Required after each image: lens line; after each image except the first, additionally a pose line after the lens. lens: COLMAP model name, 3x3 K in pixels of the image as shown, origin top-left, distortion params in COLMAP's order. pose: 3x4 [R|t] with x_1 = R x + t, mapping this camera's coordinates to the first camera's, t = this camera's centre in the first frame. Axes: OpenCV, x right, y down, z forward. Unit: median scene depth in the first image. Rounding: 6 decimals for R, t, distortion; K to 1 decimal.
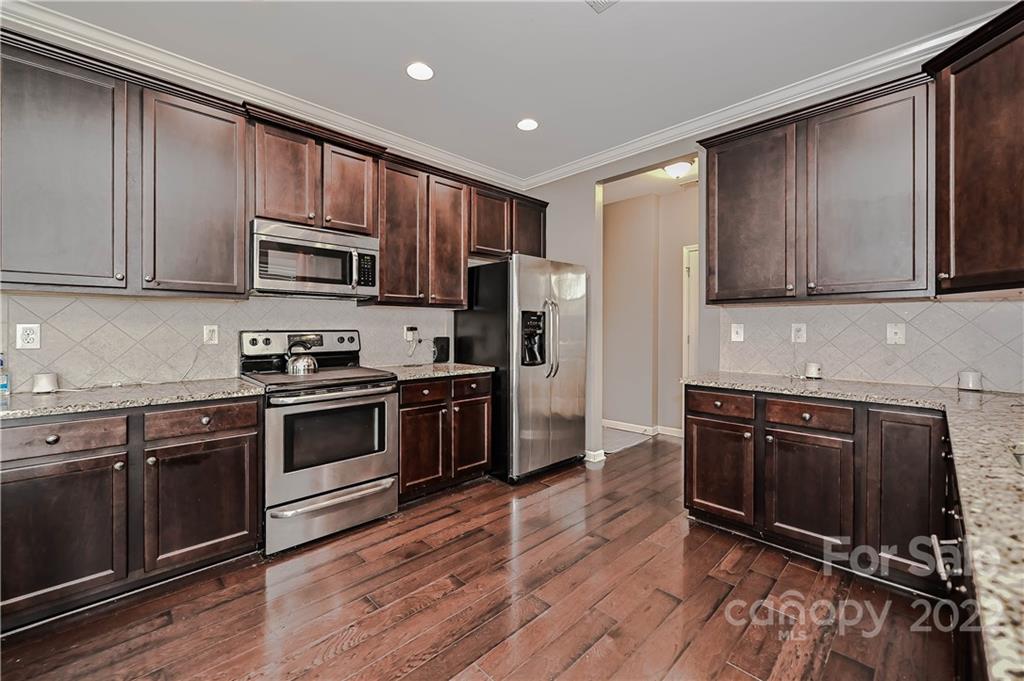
lens RADIAL K [[411.9, 0, 510.9], [0, 411.9, 329.7], [0, 0, 1]] dist [0.000609, 0.000184]
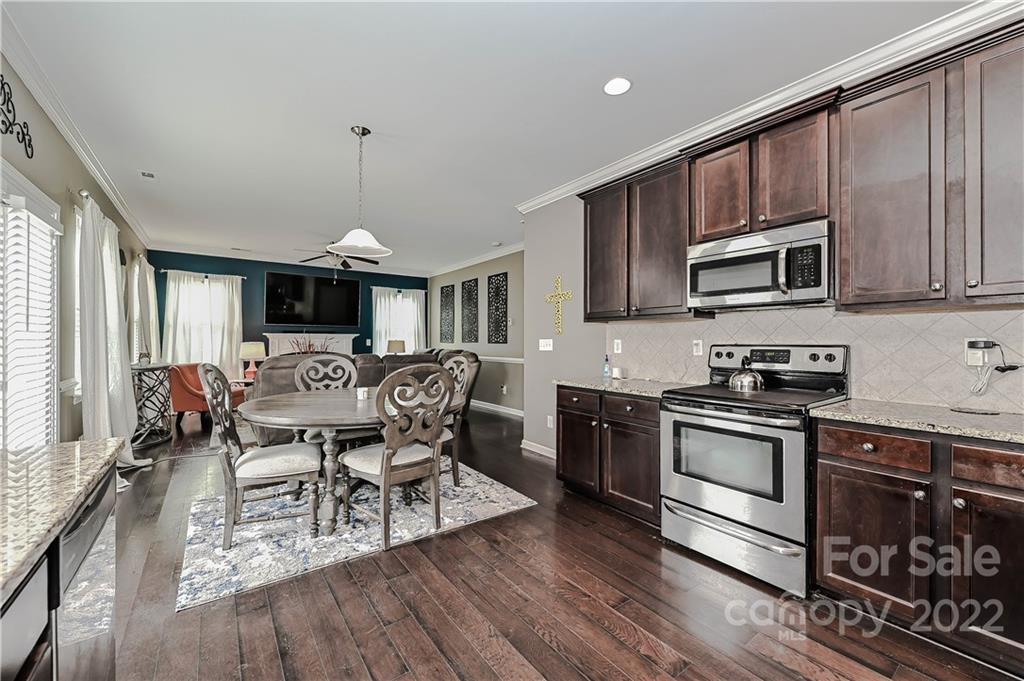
lens RADIAL K [[414.3, 0, 512.0], [0, 414.3, 340.5], [0, 0, 1]] dist [0.000901, 0.000076]
pose [[-0.147900, -0.001699, -0.989001, 0.493432], [-0.005800, 0.999983, -0.000850, -0.004188], [0.988985, 0.005611, -0.147907, 0.575896]]
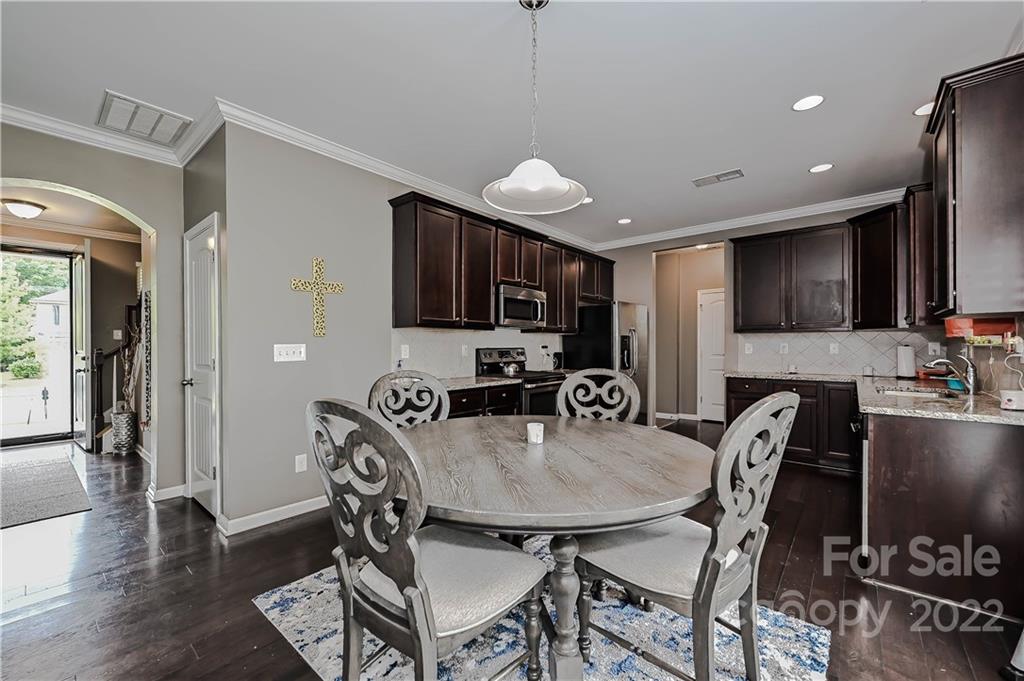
lens RADIAL K [[411.3, 0, 507.8], [0, 411.3, 350.5], [0, 0, 1]] dist [-0.003175, -0.000270]
pose [[0.995776, -0.005191, 0.091669, -0.642012], [0.004840, 0.999980, 0.004050, 0.004648], [-0.091688, -0.003589, 0.995781, -0.647790]]
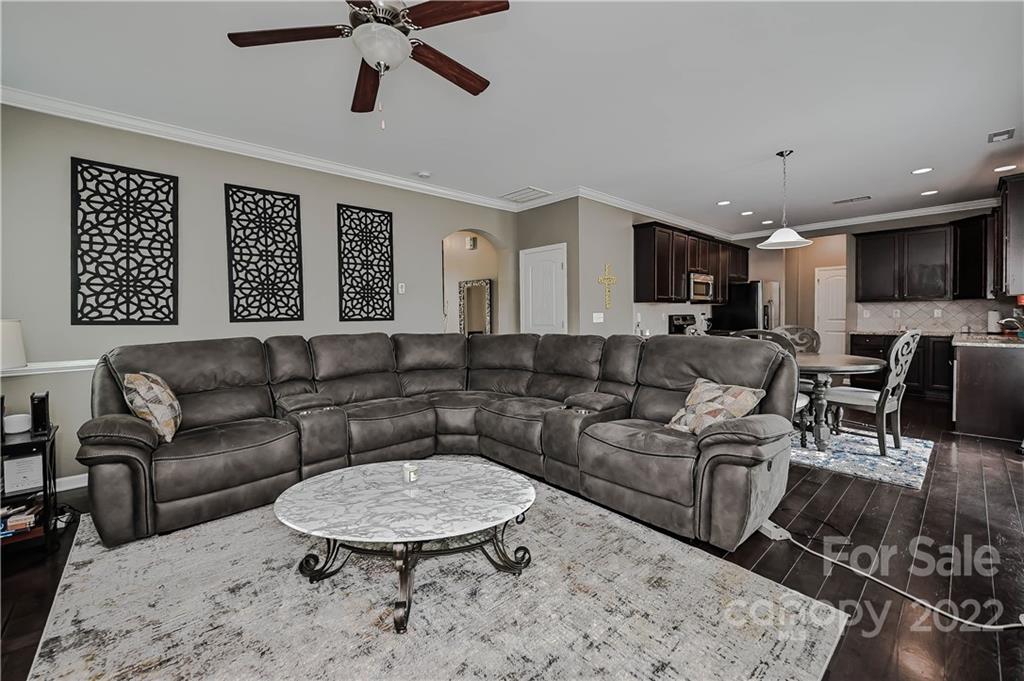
lens RADIAL K [[411.9, 0, 510.9], [0, 411.9, 329.7], [0, 0, 1]] dist [0.000609, 0.000184]
pose [[0.999215, -0.010384, -0.038230, -1.440453], [0.011449, 0.999550, 0.027733, 0.010385], [0.037925, -0.028149, 0.998884, -1.479945]]
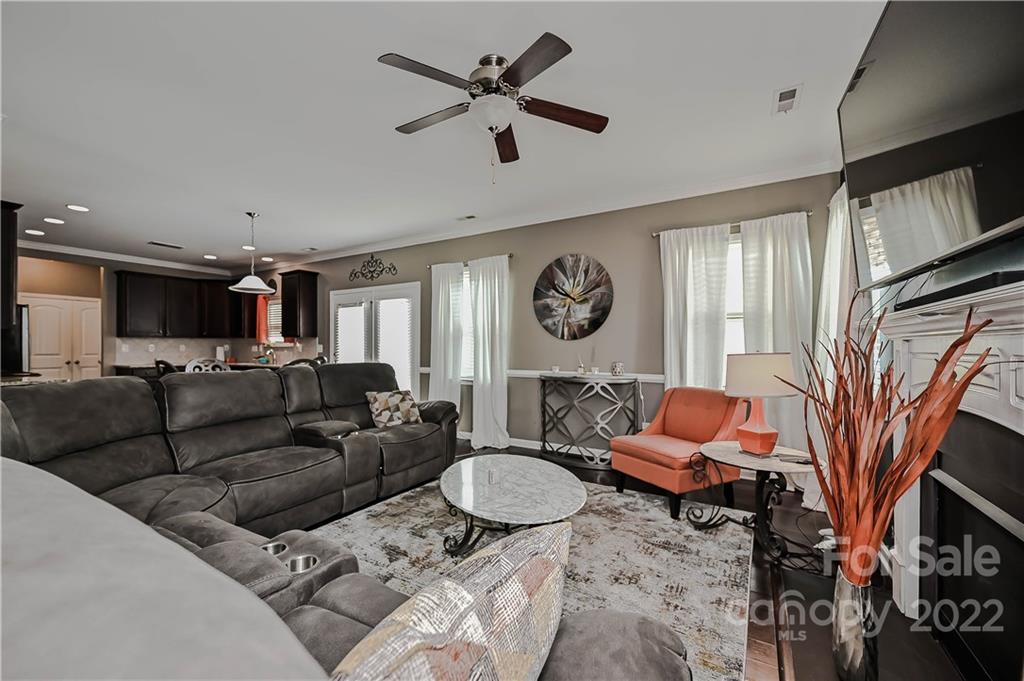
lens RADIAL K [[411.3, 0, 507.8], [0, 411.3, 350.5], [0, 0, 1]] dist [-0.003175, -0.000270]
pose [[-0.264813, -0.005724, 0.964283, -2.497372], [0.003275, 0.999971, 0.006835, 0.012483], [-0.964294, 0.004968, -0.264787, -0.560407]]
